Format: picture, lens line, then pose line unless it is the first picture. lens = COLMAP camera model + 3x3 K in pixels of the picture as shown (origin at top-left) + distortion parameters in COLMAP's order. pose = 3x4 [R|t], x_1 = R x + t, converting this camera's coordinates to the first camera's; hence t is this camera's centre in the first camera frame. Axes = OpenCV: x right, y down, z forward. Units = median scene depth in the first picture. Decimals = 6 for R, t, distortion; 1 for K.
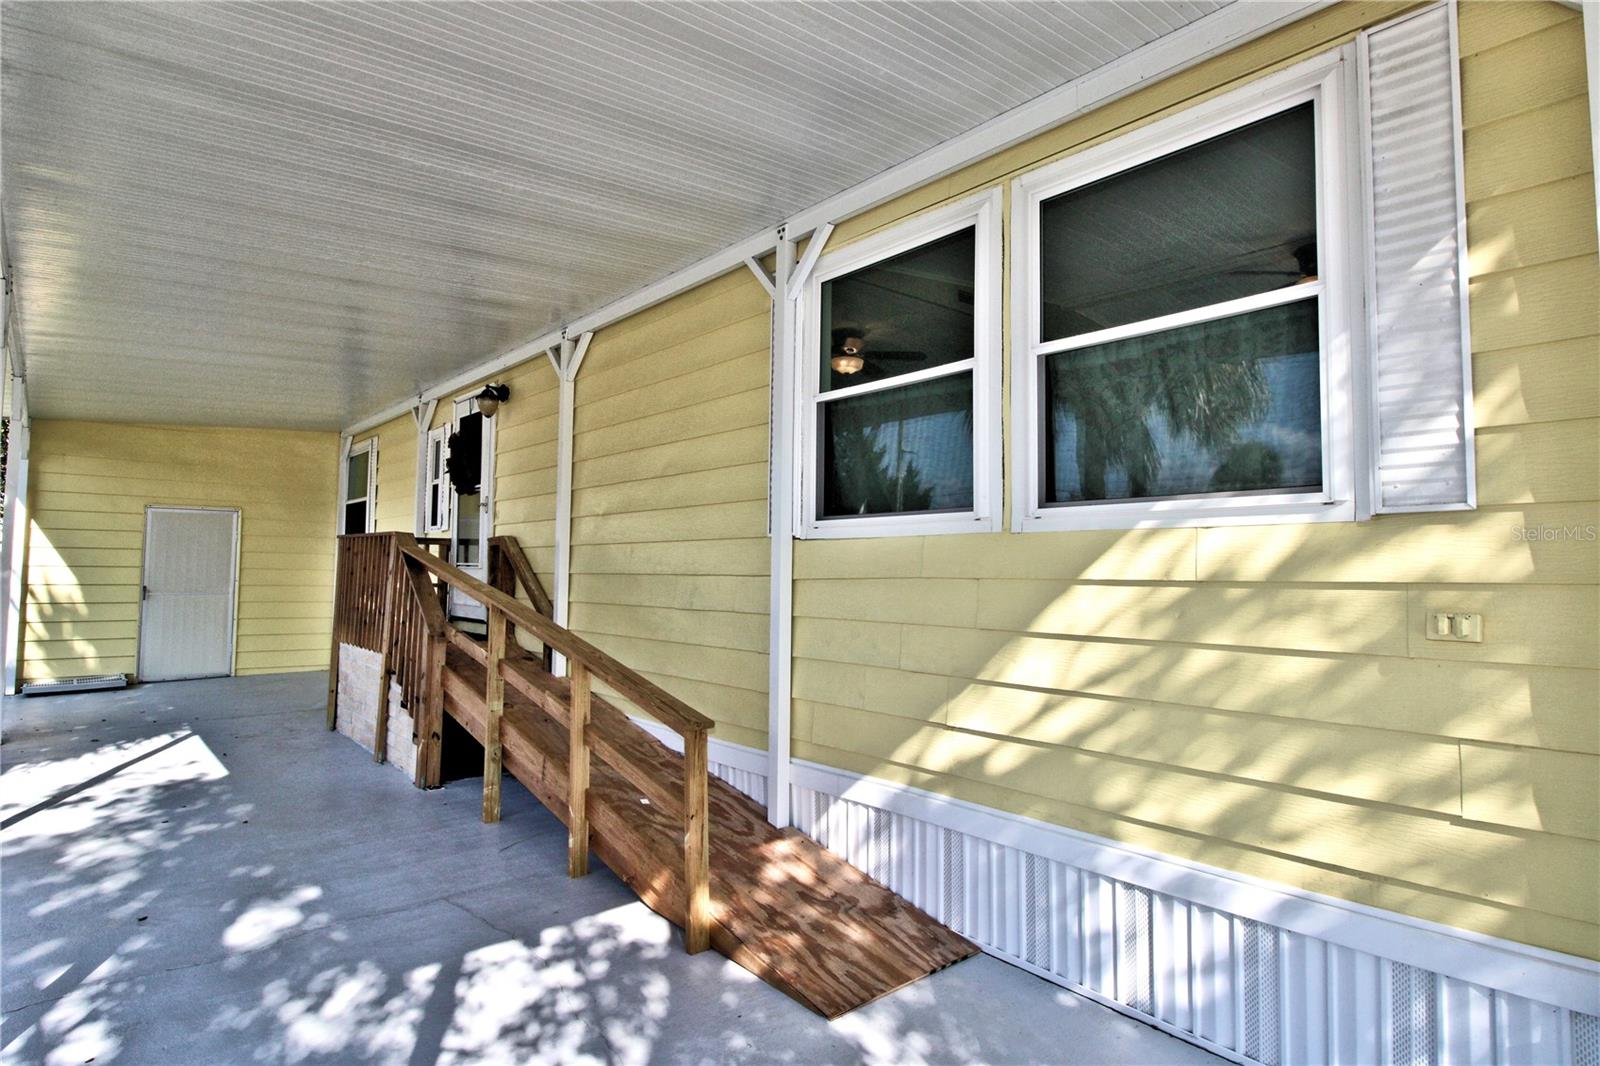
lens RADIAL K [[885.7, 0, 800.0], [0, 885.7, 533.0], [0, 0, 1]] dist [0.000149, -0.000038]
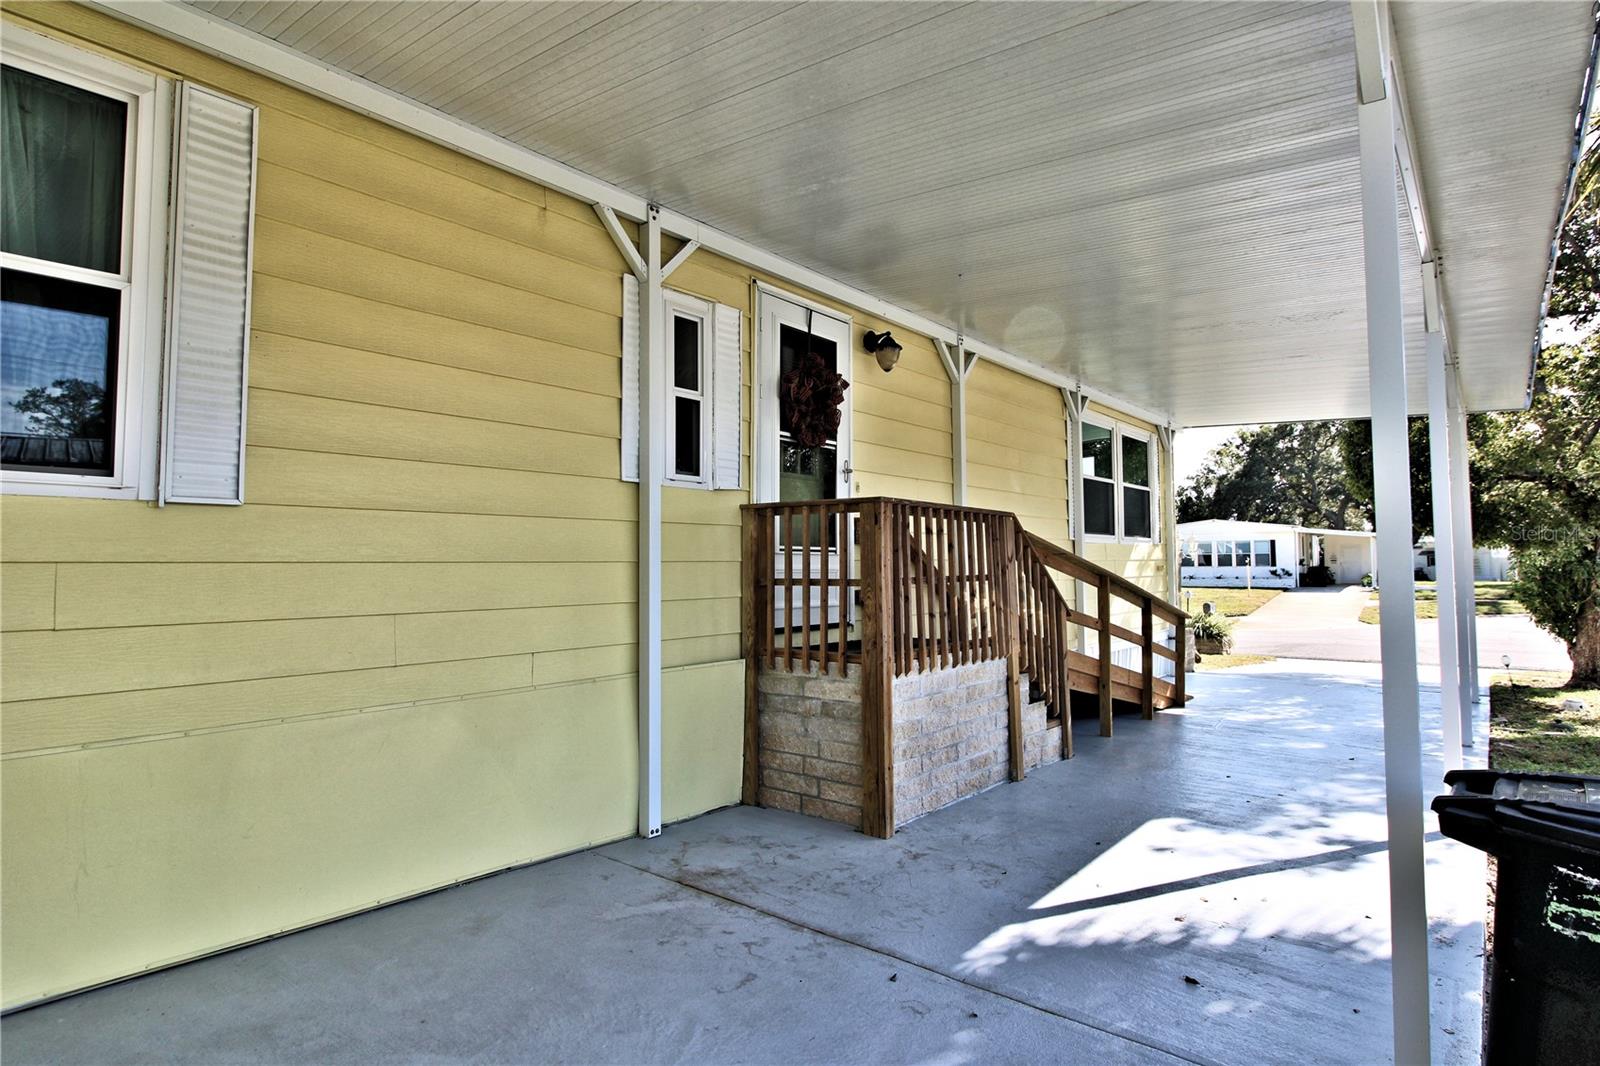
lens RADIAL K [[885.7, 0, 800.0], [0, 885.7, 533.0], [0, 0, 1]] dist [0.000149, -0.000038]
pose [[-0.253490, 0.024304, 0.967033, -0.971997], [-0.030454, 0.998988, -0.033090, 0.044492], [-0.966859, -0.037838, -0.252493, 1.033135]]
